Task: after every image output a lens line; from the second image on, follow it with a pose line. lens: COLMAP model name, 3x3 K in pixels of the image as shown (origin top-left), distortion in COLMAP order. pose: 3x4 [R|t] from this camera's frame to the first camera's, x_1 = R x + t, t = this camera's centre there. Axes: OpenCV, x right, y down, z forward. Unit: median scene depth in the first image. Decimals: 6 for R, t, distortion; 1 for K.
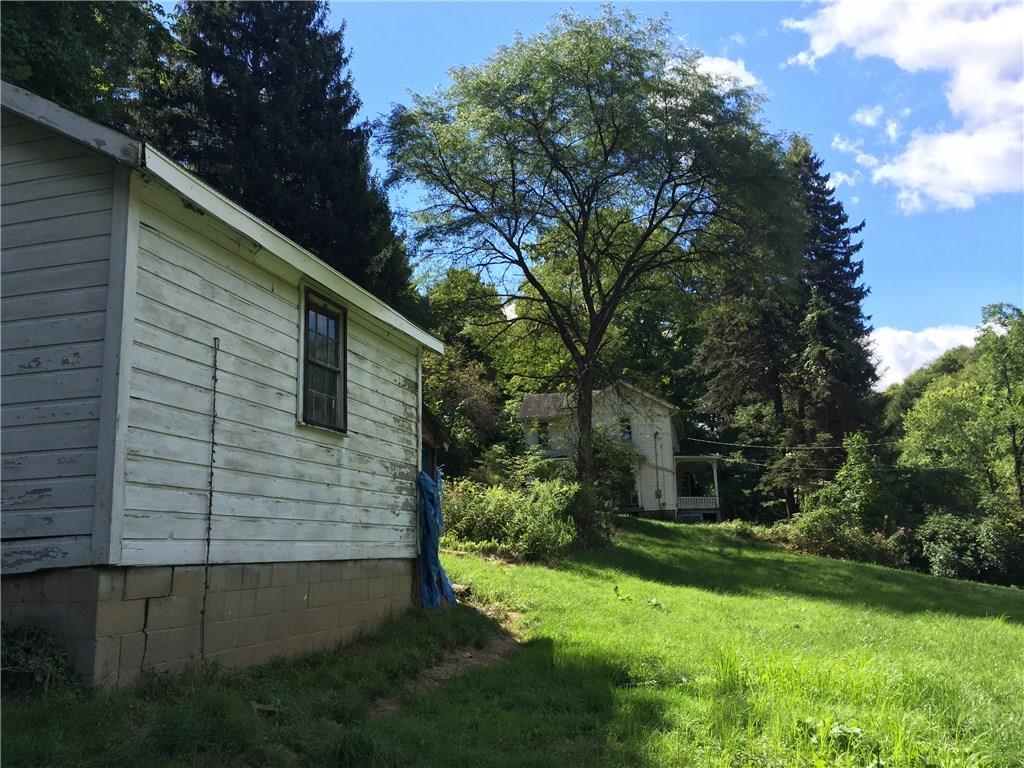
lens RADIAL K [[879.6, 0, 514.8], [0, 879.6, 377.5], [0, 0, 1]] dist [0.085579, -0.092482]
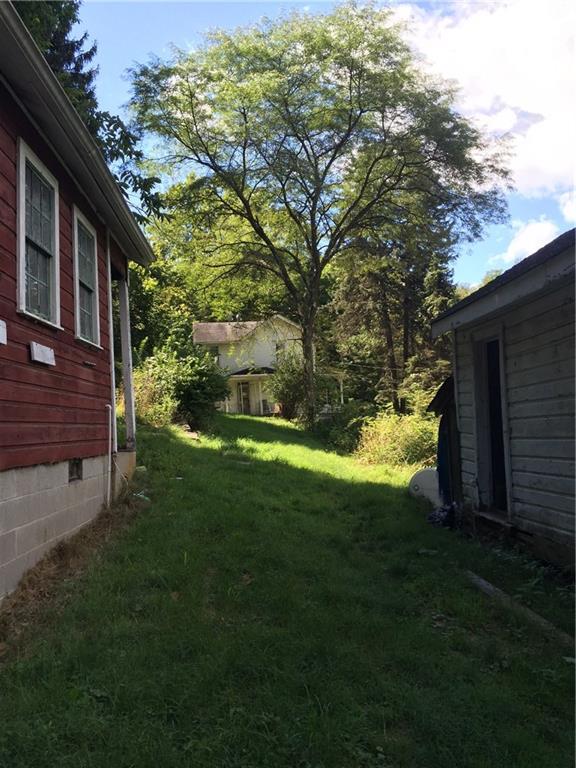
lens RADIAL K [[659.7, 0, 290.7], [0, 659.7, 386.3], [0, 0, 1]] dist [0.085579, -0.092482]
pose [[0.951752, 0.011108, 0.306666, -1.501660], [-0.048939, 0.992049, 0.115951, -0.043064], [-0.302939, -0.125364, 0.944728, 0.726864]]
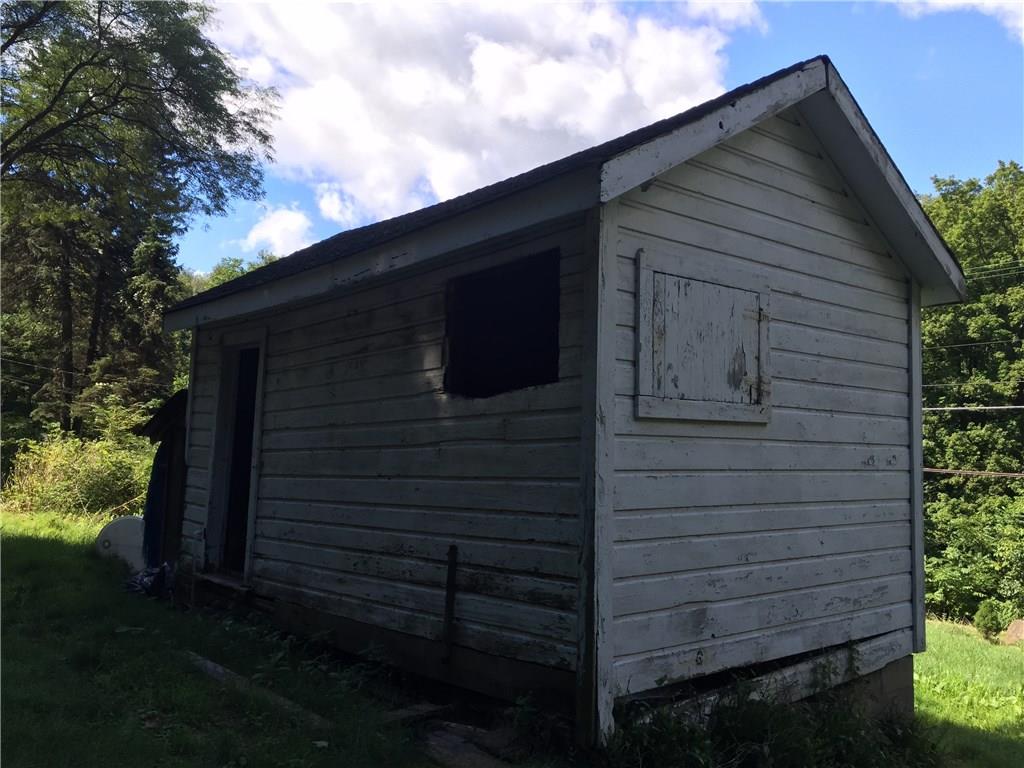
lens RADIAL K [[879.6, 0, 517.3], [0, 879.6, 382.8], [0, 0, 1]] dist [0.085579, -0.092482]
pose [[0.582875, 0.117484, 0.804024, -1.583163], [-0.198055, 0.980191, 0.000353, -0.023485], [-0.788055, -0.159447, 0.594597, 0.728482]]
